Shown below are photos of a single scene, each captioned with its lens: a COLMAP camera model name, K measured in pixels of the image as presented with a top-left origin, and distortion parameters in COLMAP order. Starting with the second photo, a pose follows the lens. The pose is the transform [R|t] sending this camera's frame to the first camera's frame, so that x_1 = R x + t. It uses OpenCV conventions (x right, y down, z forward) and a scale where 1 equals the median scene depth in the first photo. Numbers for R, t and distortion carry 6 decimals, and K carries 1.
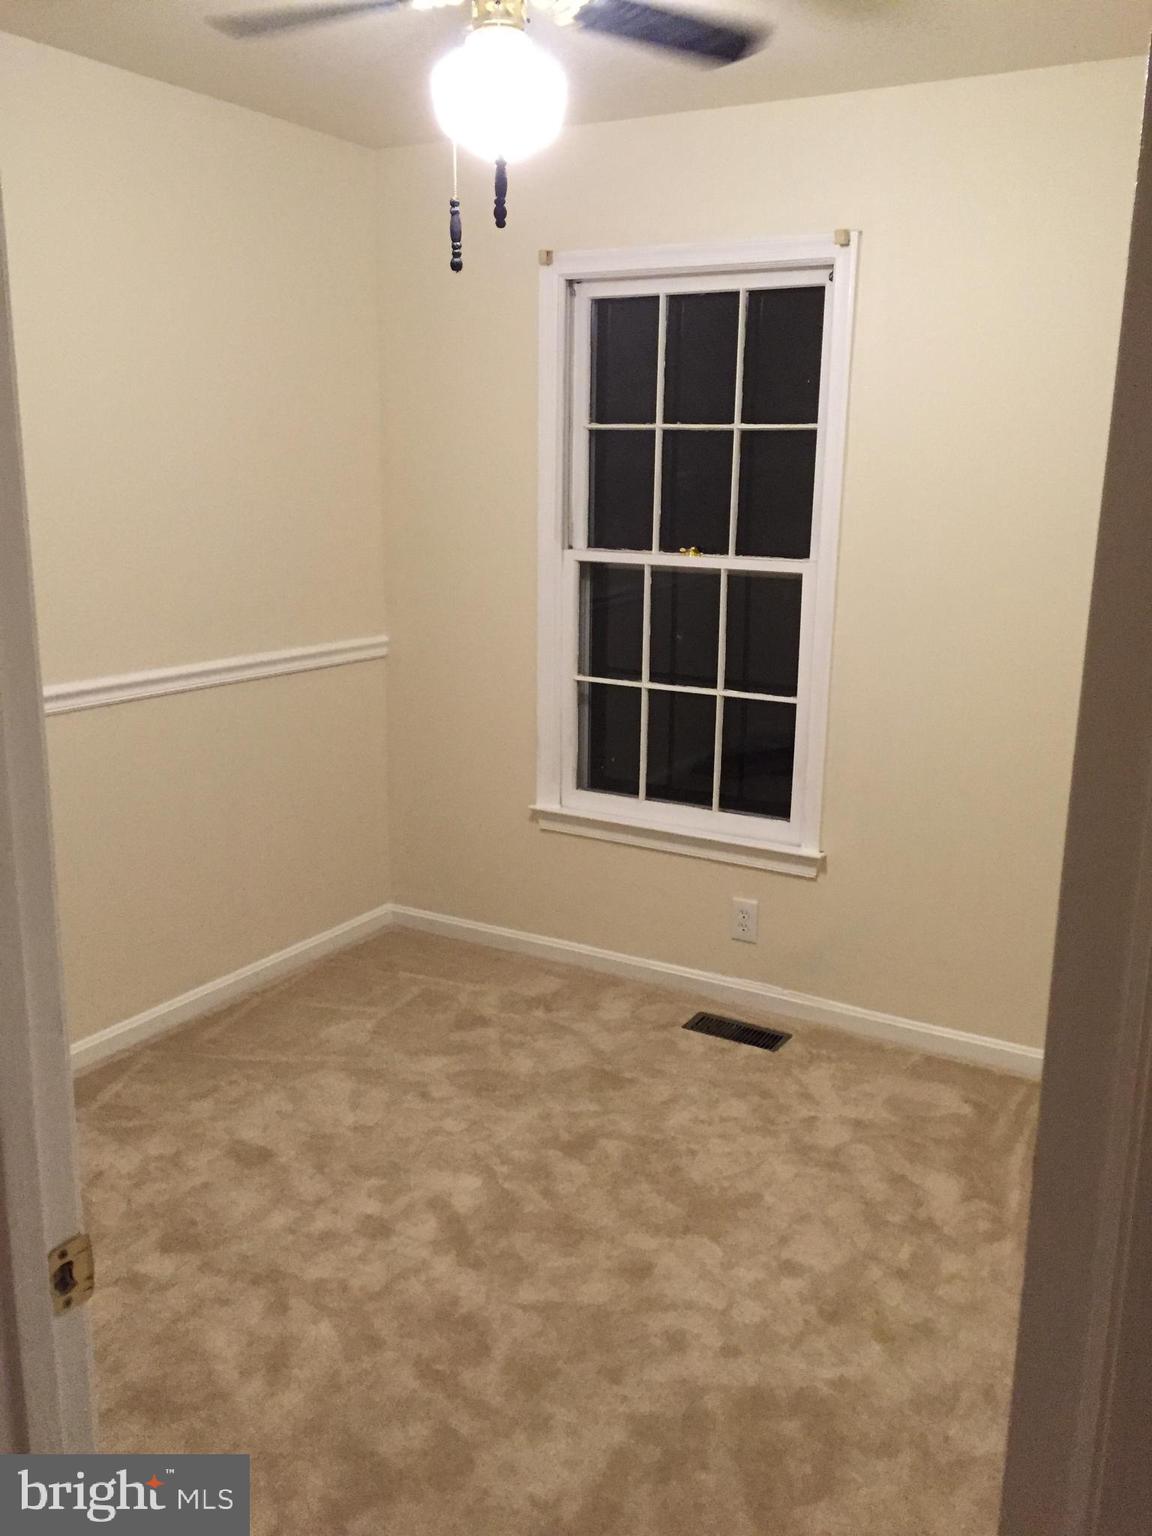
lens RADIAL K [[1290.7, 0, 570.7], [0, 1290.7, 769.1], [0, 0, 1]] dist [0.065208, -0.116682]
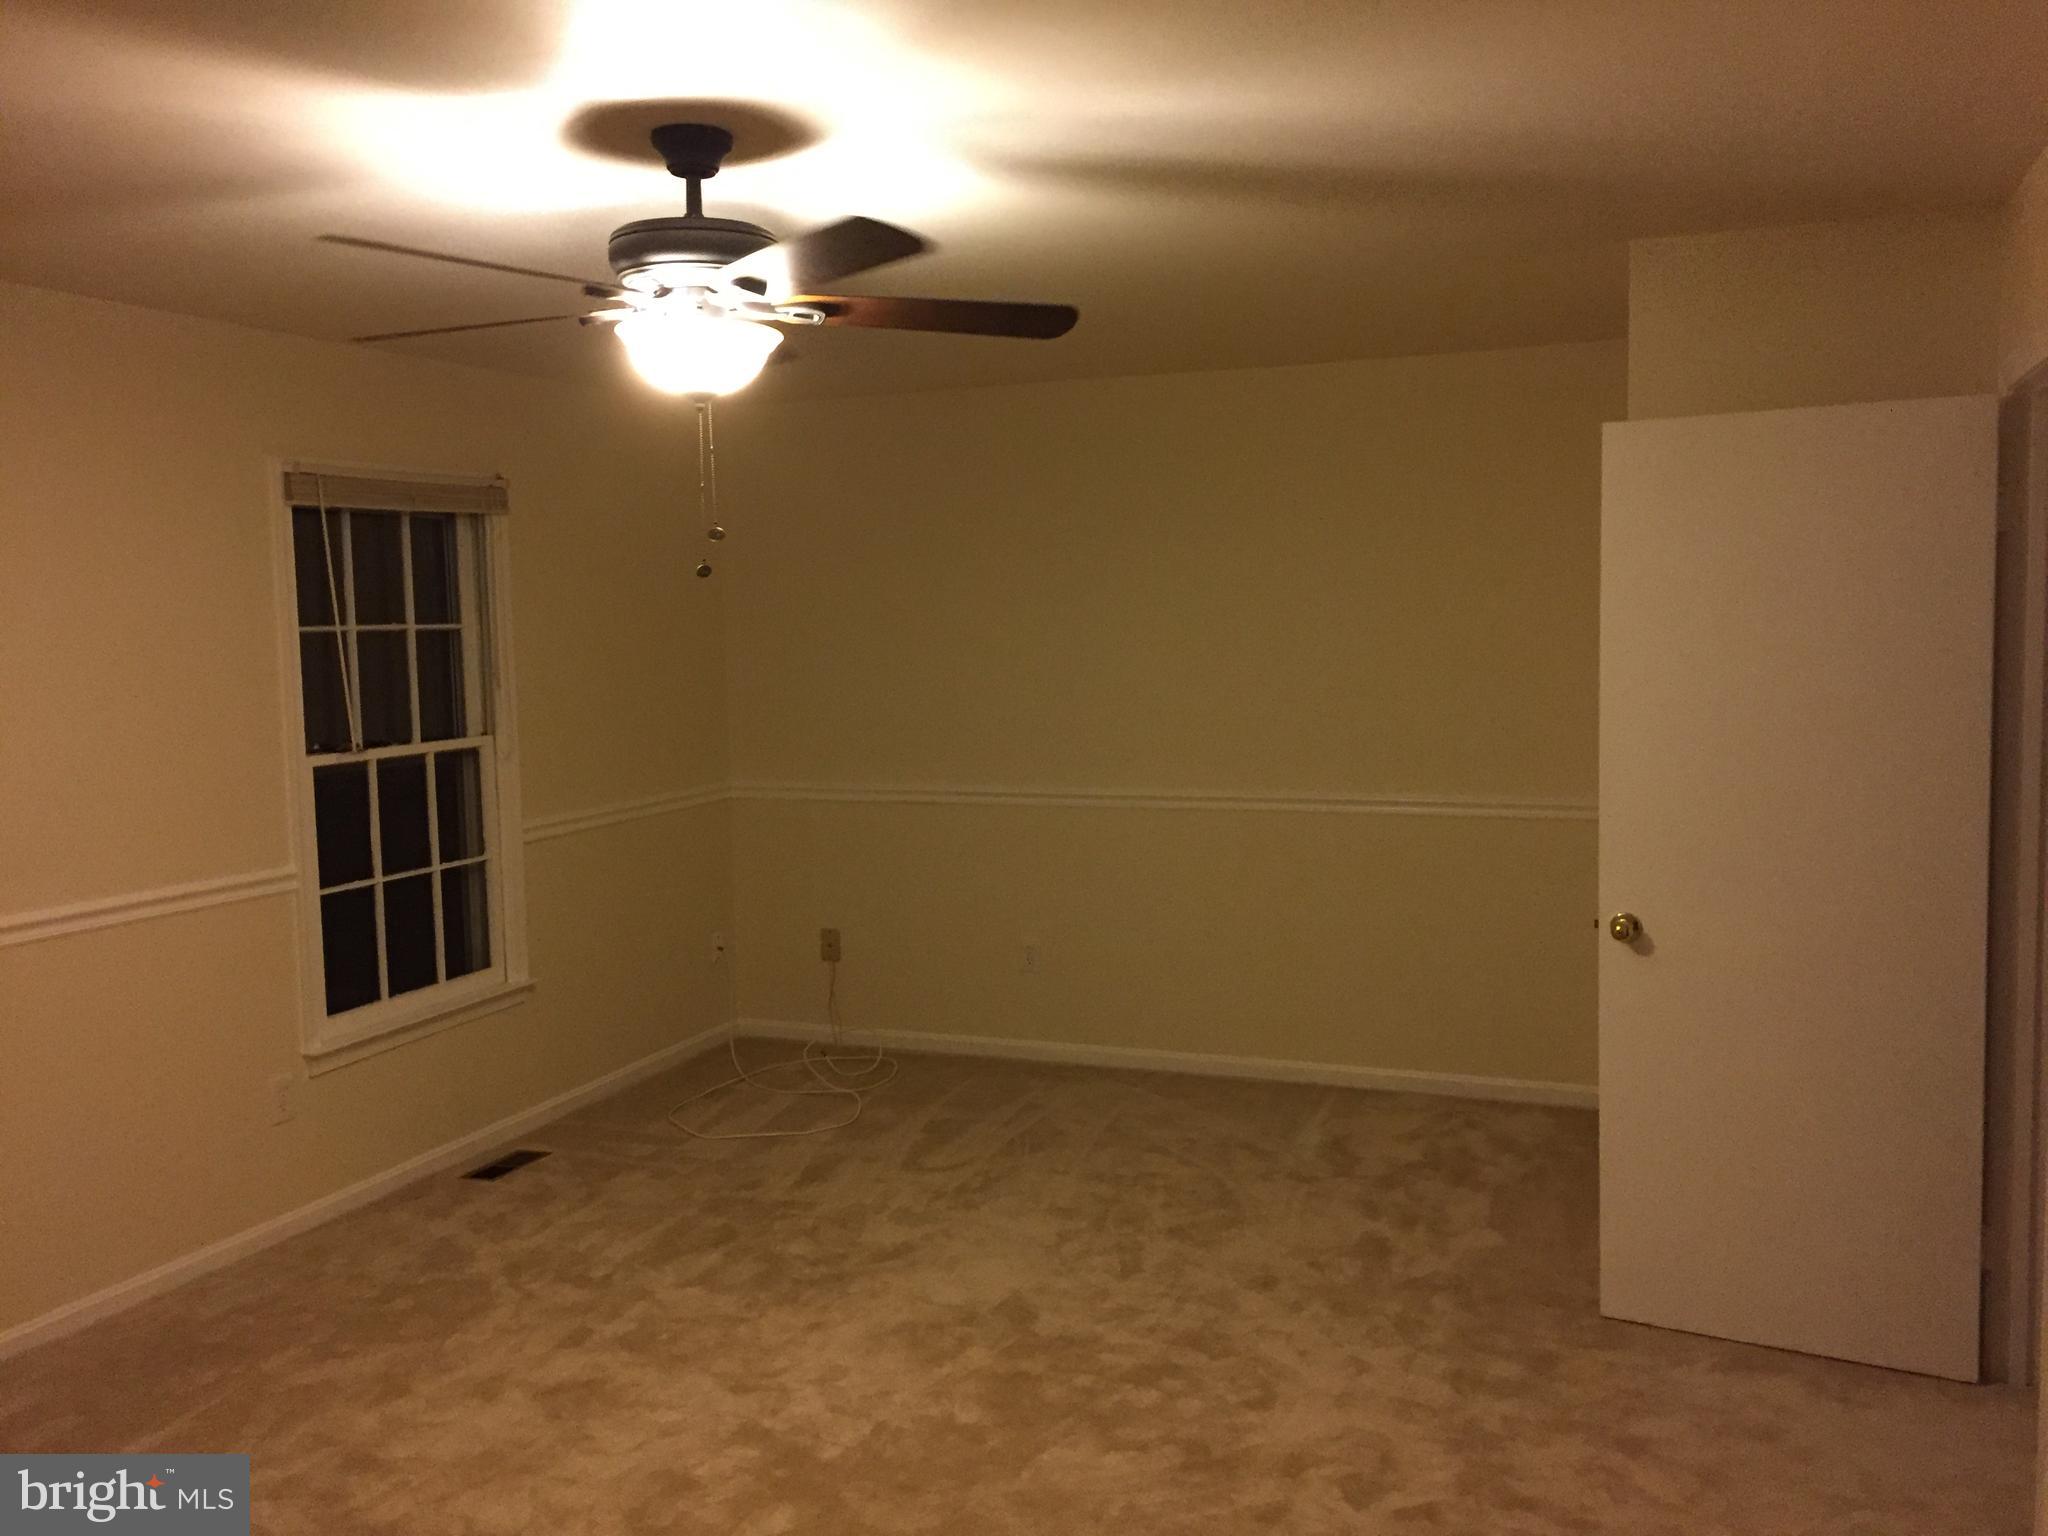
lens RADIAL K [[1748.1, 0, 1024.0], [0, 1748.1, 756.4], [0, 0, 1]] dist [0.077502, -0.100164]
pose [[-0.169870, -0.078787, 0.982312, -1.375361], [0.250222, 0.960683, 0.120323, -0.200368], [-0.953170, 0.266235, -0.143477, 0.718922]]
